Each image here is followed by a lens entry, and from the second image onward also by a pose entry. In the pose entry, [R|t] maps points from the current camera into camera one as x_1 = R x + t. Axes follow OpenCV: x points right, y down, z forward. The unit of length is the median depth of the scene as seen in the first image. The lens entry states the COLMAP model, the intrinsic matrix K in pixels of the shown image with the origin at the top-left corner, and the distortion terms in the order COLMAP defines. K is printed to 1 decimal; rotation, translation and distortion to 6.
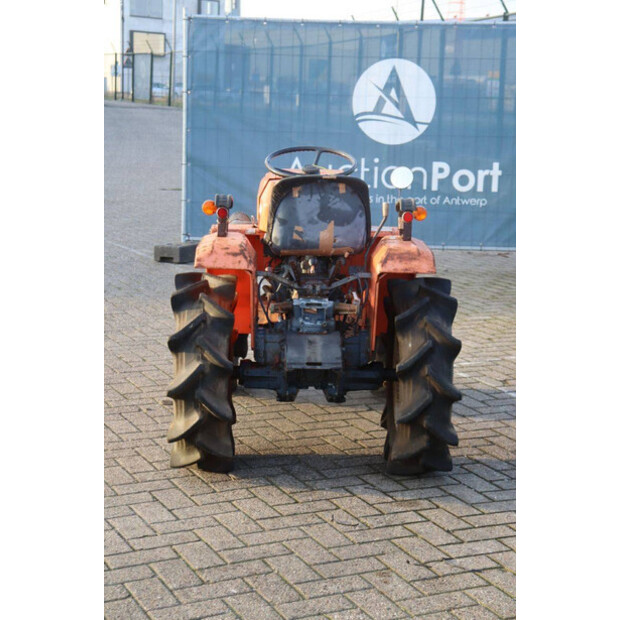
lens RADIAL K [[1274.4, 0, 310.0], [0, 1274.4, 310.0], [0, 0, 1]] dist [0.326204, -0.111114]
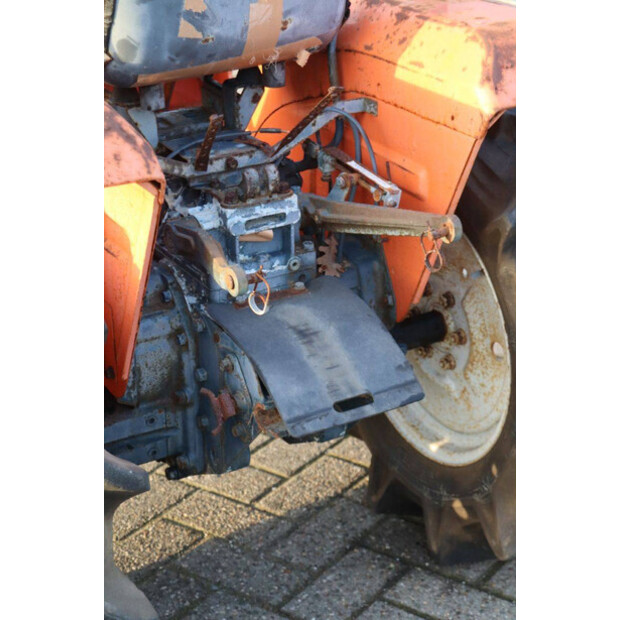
lens RADIAL K [[1455.5, 0, 310.0], [0, 1455.5, 310.0], [0, 0, 1]] dist [0.381872, 0.698868]
pose [[0.871773, -0.233297, 0.430795, -0.166545], [0.126578, 0.956738, 0.261973, -0.084797], [-0.473276, -0.173852, 0.863589, 0.635205]]
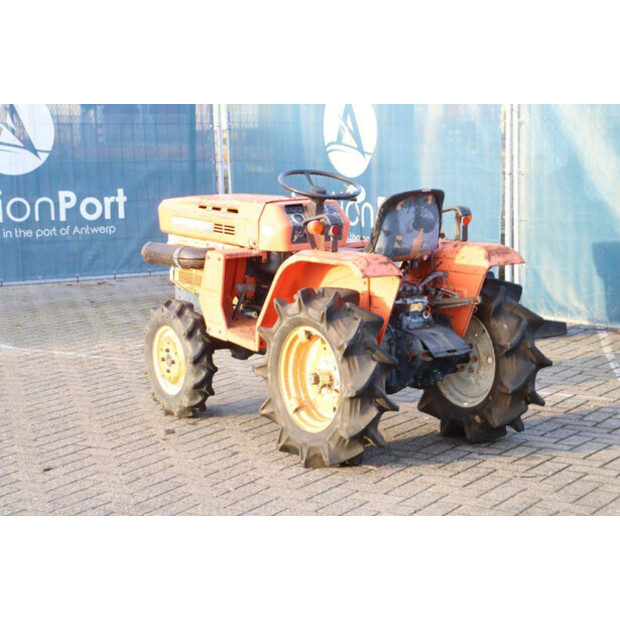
lens RADIAL K [[1455.5, 0, 310.0], [0, 1455.5, 310.0], [0, 0, 1]] dist [0.381872, 0.698868]
pose [[0.837821, -0.109837, 0.534781, -0.770588], [0.128718, 0.991679, 0.002020, -0.013146], [-0.530553, 0.067144, 0.844988, -0.047727]]
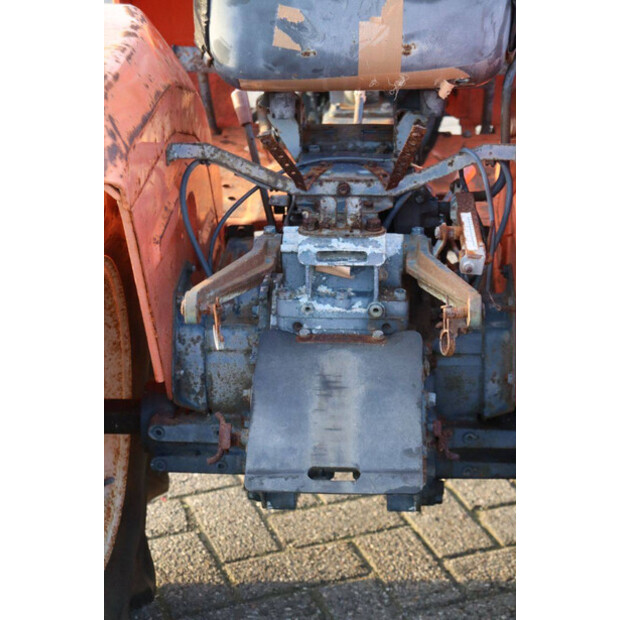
lens RADIAL K [[1455.5, 0, 310.0], [0, 1455.5, 310.0], [0, 0, 1]] dist [0.381872, 0.698868]
pose [[0.996222, 0.001590, -0.086832, 0.027197], [0.018959, 0.971736, 0.235308, -0.078084], [0.084752, -0.236066, 0.968034, 0.631955]]
